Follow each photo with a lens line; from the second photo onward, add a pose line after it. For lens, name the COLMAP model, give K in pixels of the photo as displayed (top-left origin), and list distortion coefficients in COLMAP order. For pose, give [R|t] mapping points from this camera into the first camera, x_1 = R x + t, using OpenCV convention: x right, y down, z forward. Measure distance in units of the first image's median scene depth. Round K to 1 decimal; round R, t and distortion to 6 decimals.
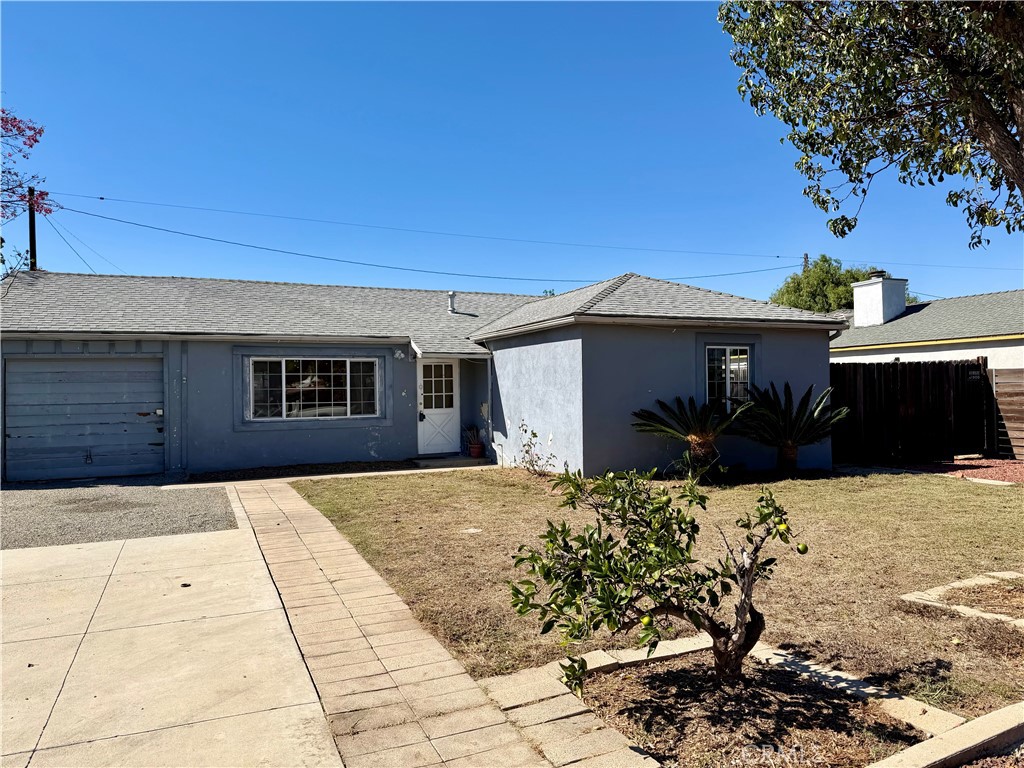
lens RADIAL K [[712.9, 0, 512.0], [0, 712.9, 384.0], [0, 0, 1]] dist [0.081937, -0.123016]
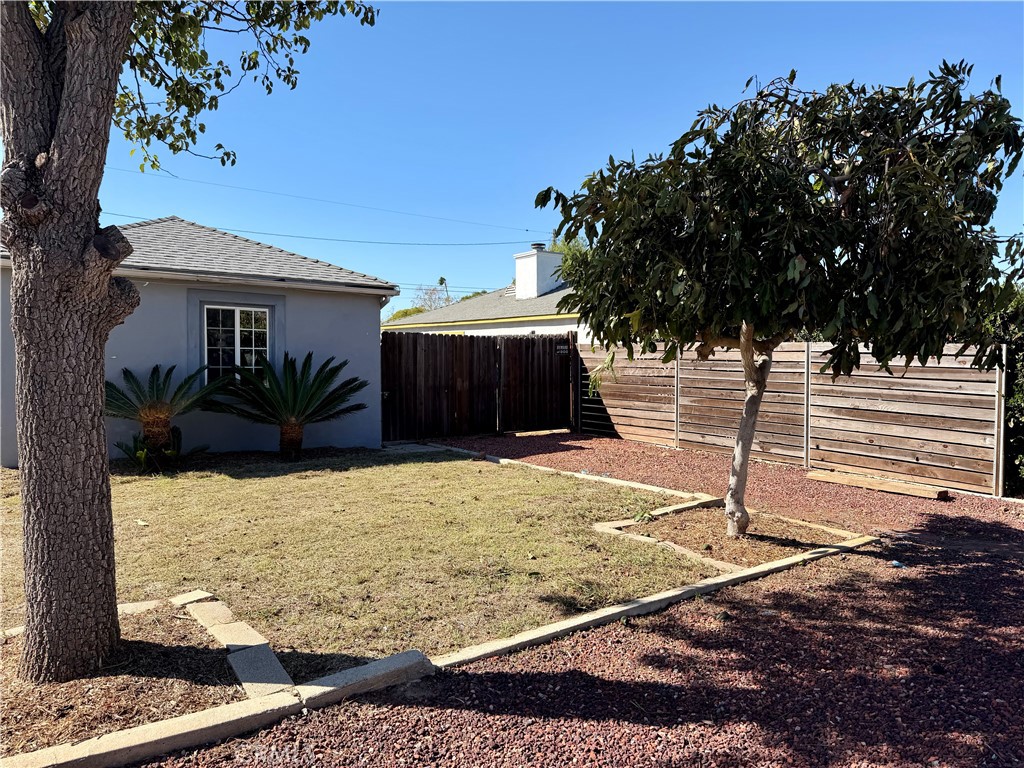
lens RADIAL K [[712.9, 0, 512.0], [0, 712.9, 384.0], [0, 0, 1]] dist [0.081937, -0.123016]
pose [[0.971963, 0.019437, 0.234329, 0.370041], [-0.029899, 0.998704, 0.041176, -0.005439], [-0.233226, -0.047027, 0.971285, 0.079248]]
